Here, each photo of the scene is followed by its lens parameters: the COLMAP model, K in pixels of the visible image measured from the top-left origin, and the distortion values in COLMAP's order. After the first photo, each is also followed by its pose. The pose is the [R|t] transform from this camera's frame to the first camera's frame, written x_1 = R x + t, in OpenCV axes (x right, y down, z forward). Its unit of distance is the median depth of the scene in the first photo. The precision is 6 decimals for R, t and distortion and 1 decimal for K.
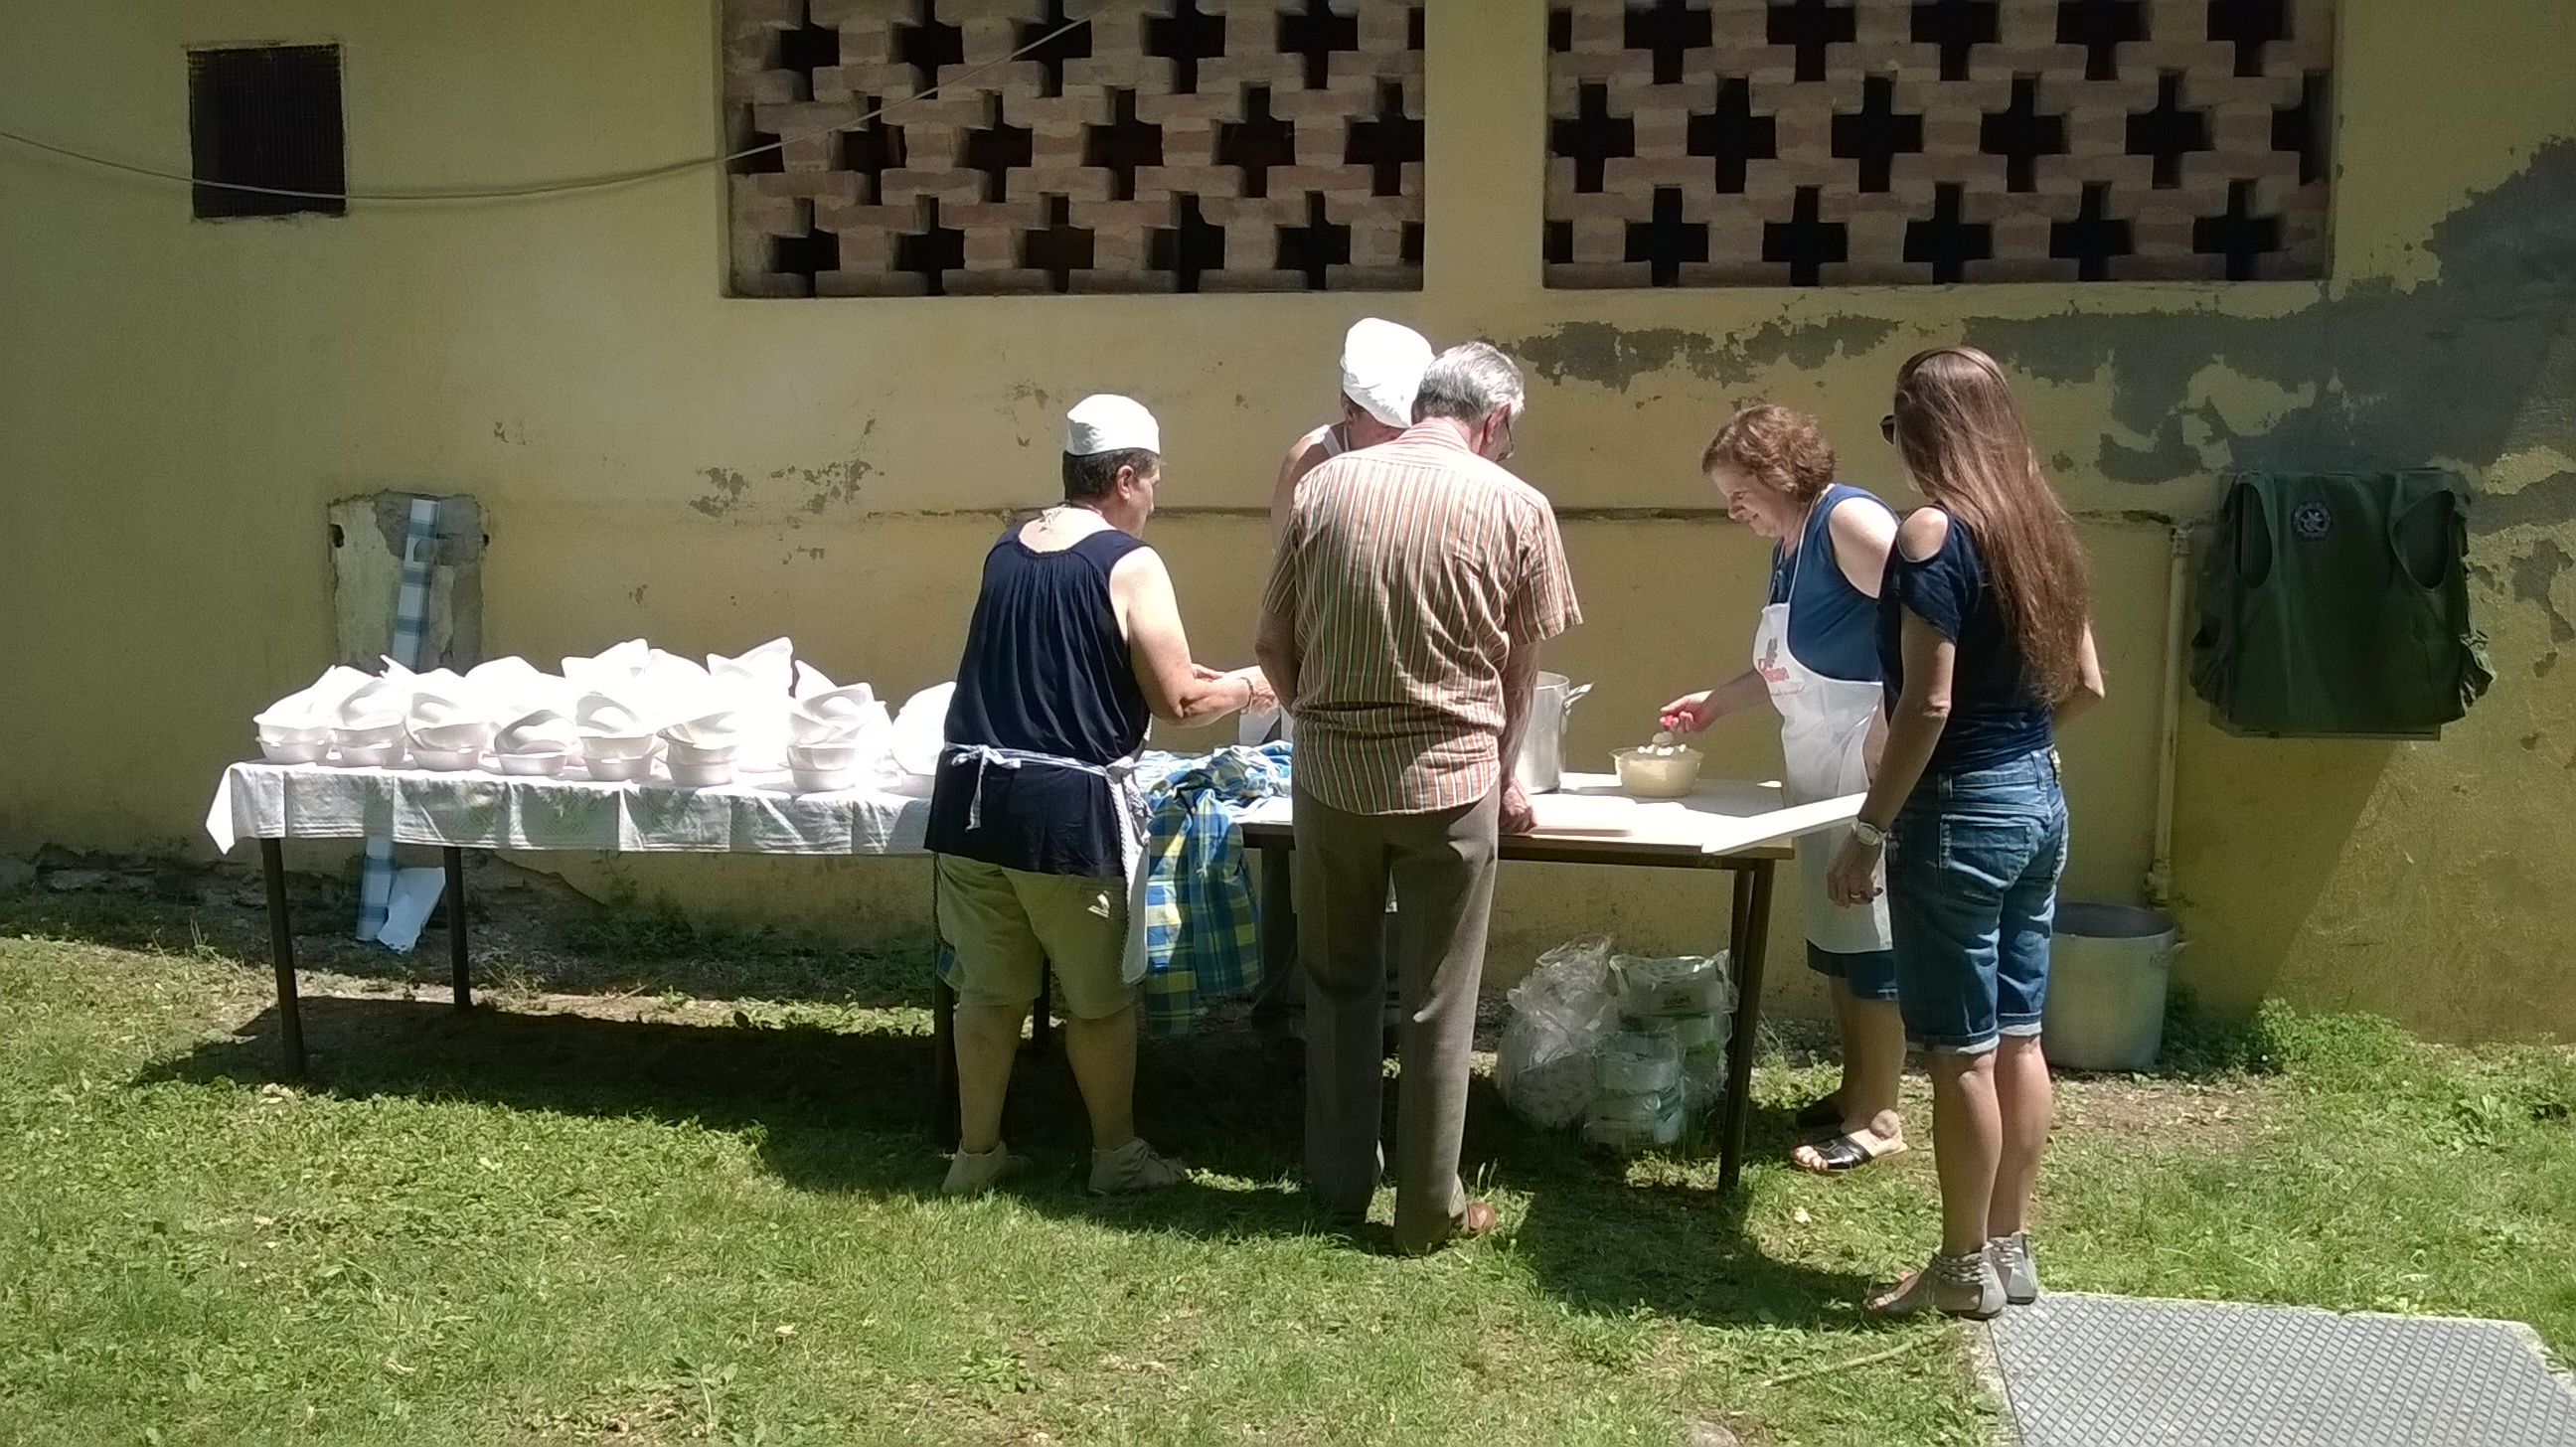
lens RADIAL K [[2340.6, 0, 1256.6], [0, 2340.6, 754.3], [0, 0, 1]] dist [0.078270, -0.241278]
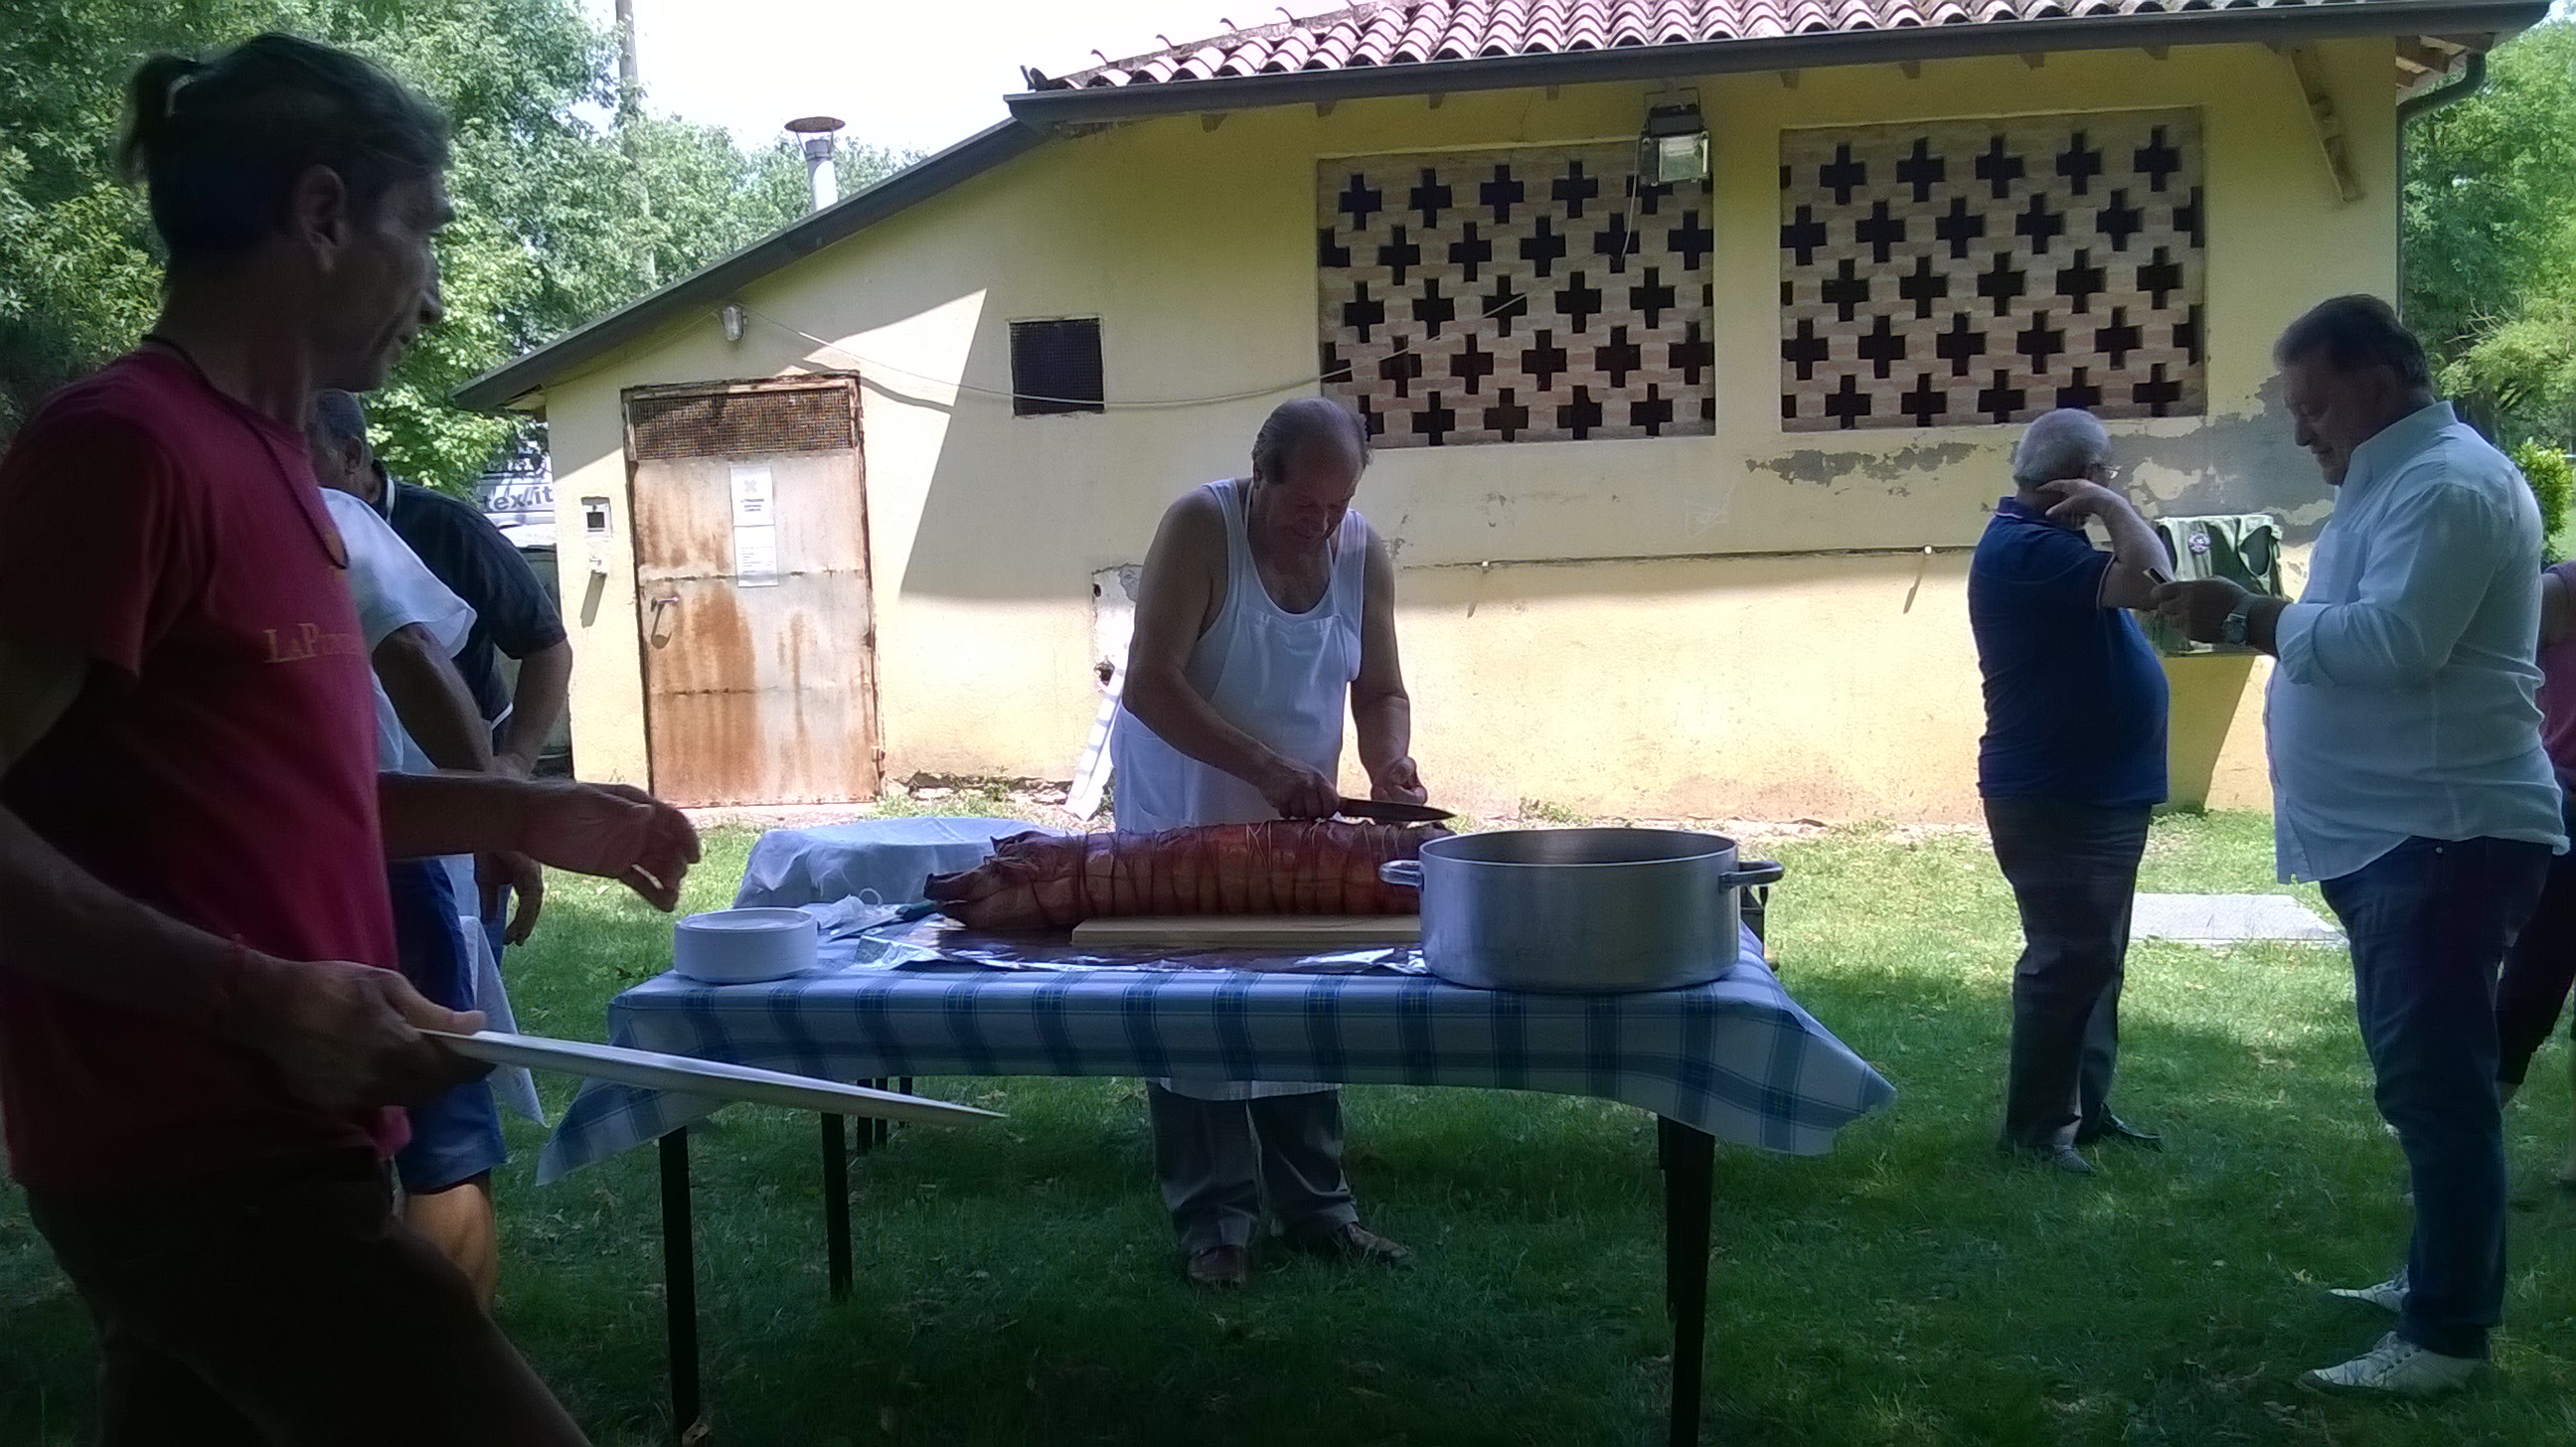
lens RADIAL K [[2228.4, 0, 1308.8], [0, 2228.4, 757.0], [0, 0, 1]] dist [0.063808, -0.182966]
pose [[0.999326, -0.033035, -0.016007, -0.232478], [0.032727, 0.999281, -0.019128, 0.079097], [0.016627, 0.018592, 0.999689, -0.766848]]
